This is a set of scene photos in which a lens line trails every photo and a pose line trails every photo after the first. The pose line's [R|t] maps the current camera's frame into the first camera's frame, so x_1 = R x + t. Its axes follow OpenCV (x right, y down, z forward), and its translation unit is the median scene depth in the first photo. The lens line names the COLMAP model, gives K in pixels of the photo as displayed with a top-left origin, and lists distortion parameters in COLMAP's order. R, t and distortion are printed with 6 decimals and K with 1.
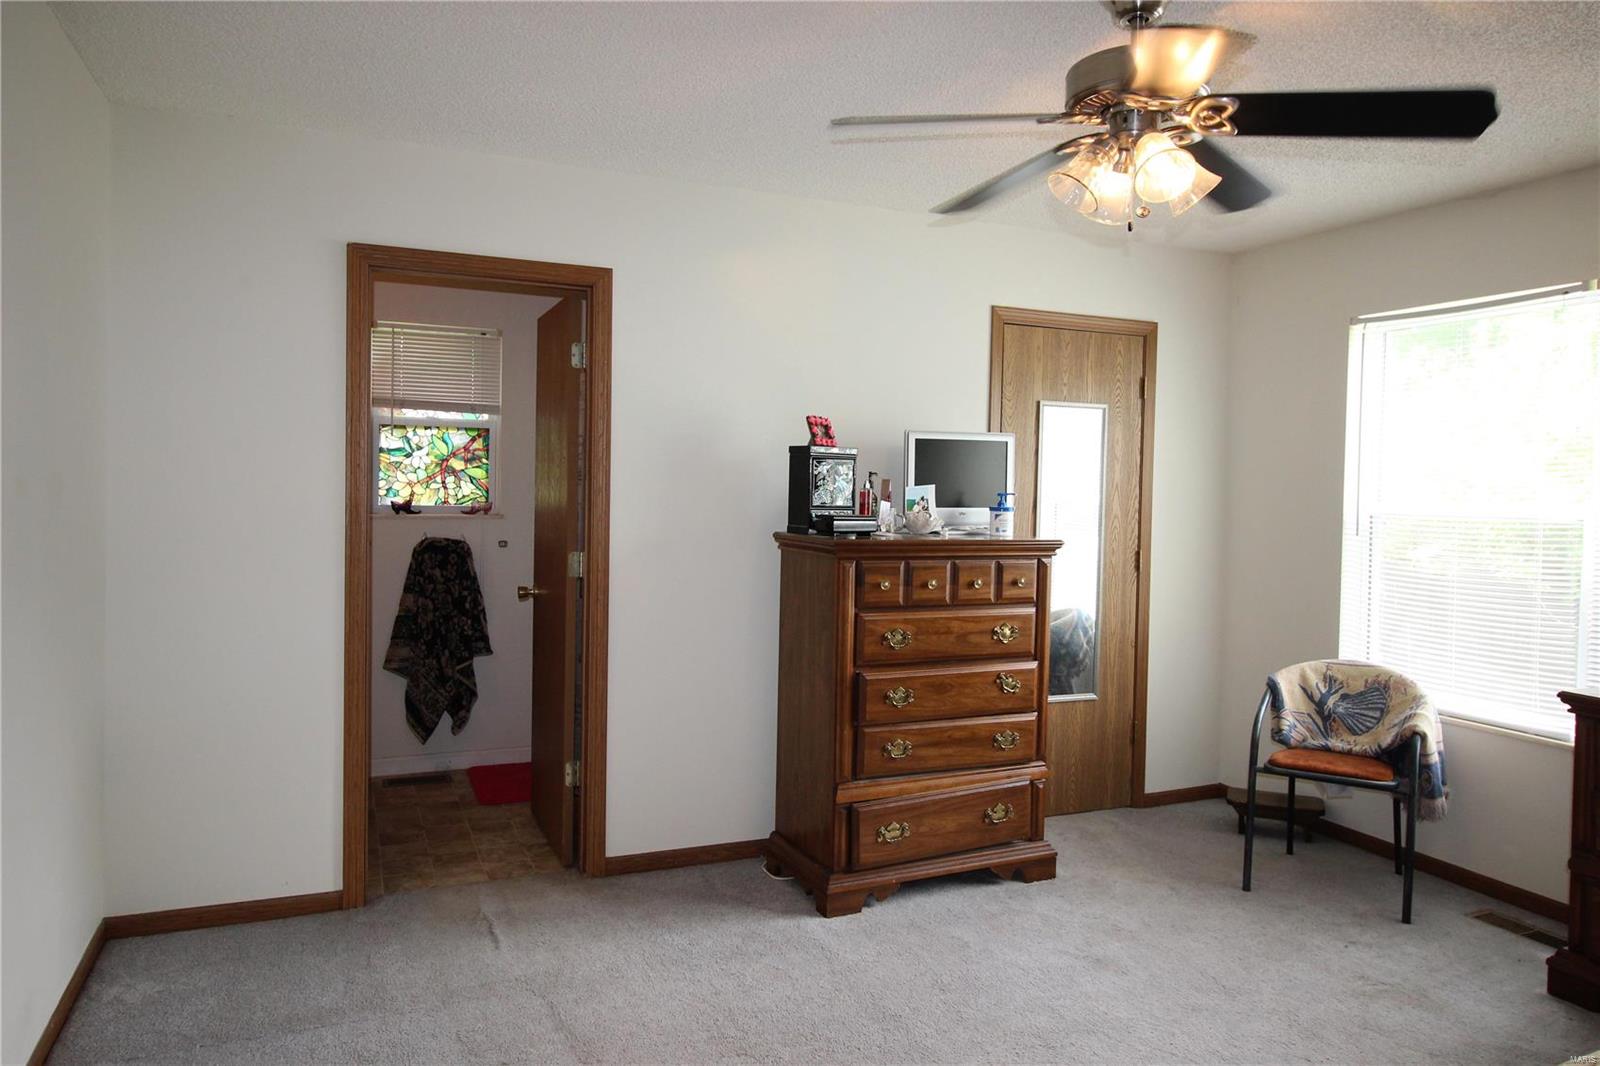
lens RADIAL K [[1093.4, 0, 801.4], [0, 1093.4, 528.4], [0, 0, 1]] dist [0.004444, 0.001267]
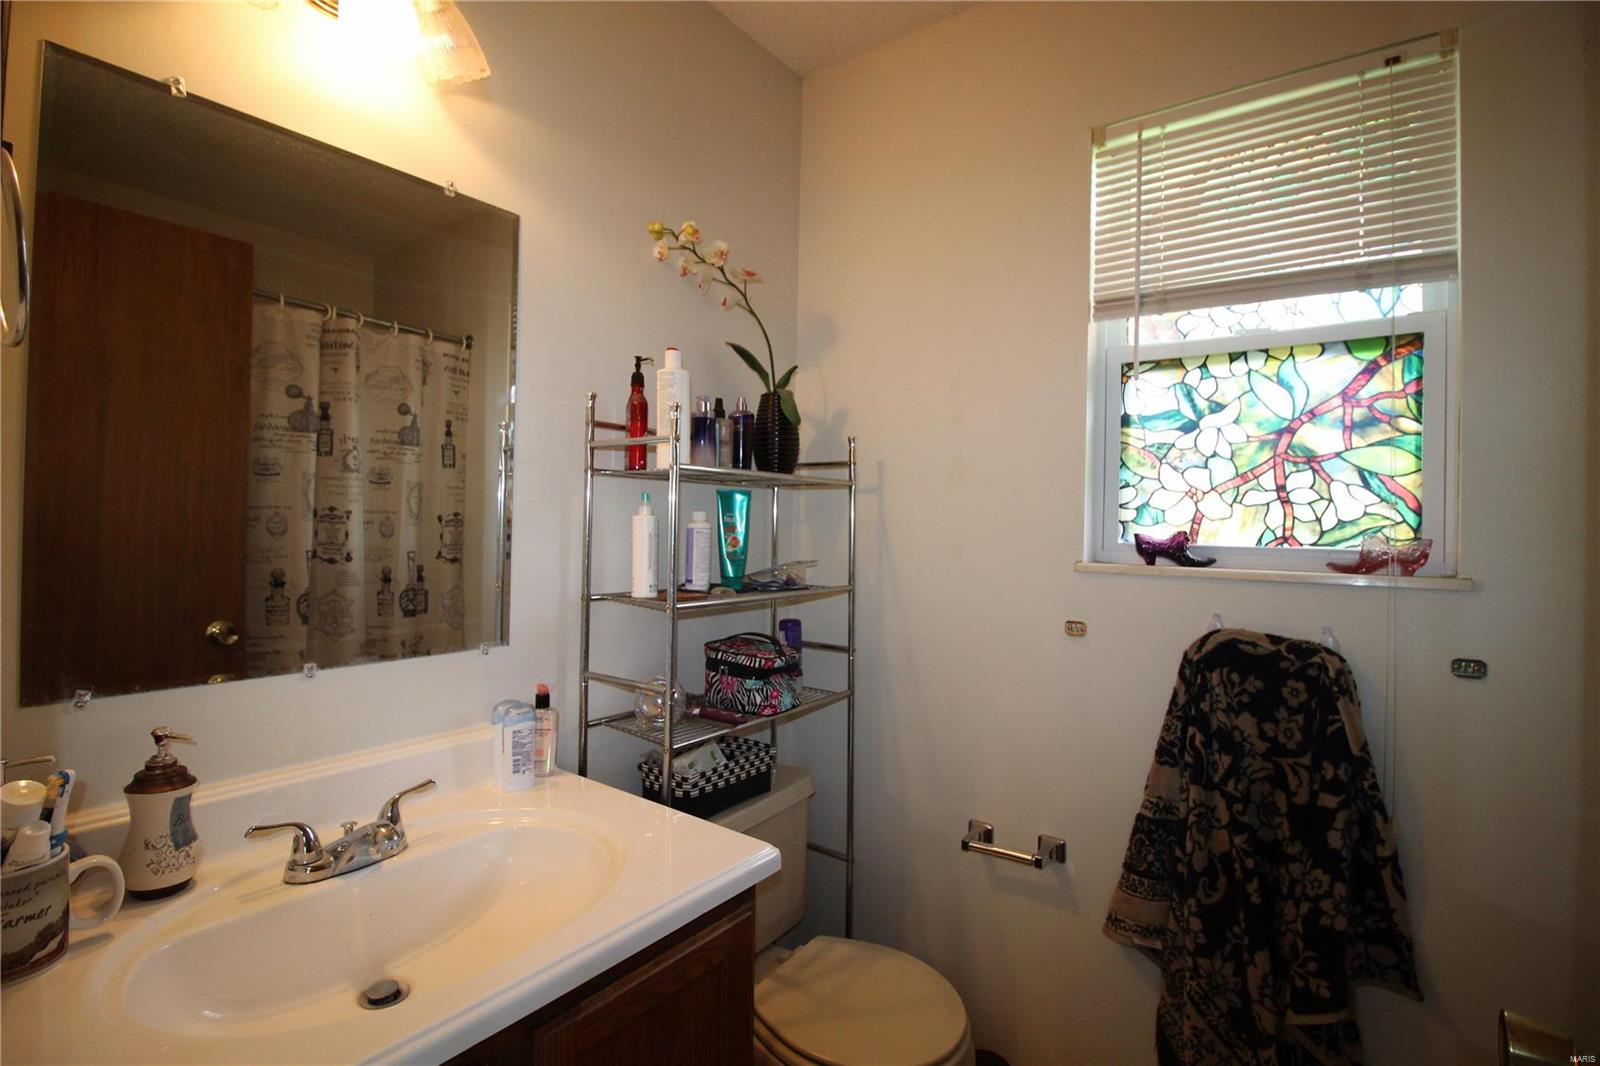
lens RADIAL K [[748.9, 0, 804.2], [0, 748.9, 513.8], [0, 0, 1]] dist [-0.020821, -0.000387]
pose [[0.499042, -0.018642, -0.866377, -0.183625], [-0.033568, 0.998602, -0.040823, -0.016371], [0.865927, 0.049455, 0.497719, 0.726772]]
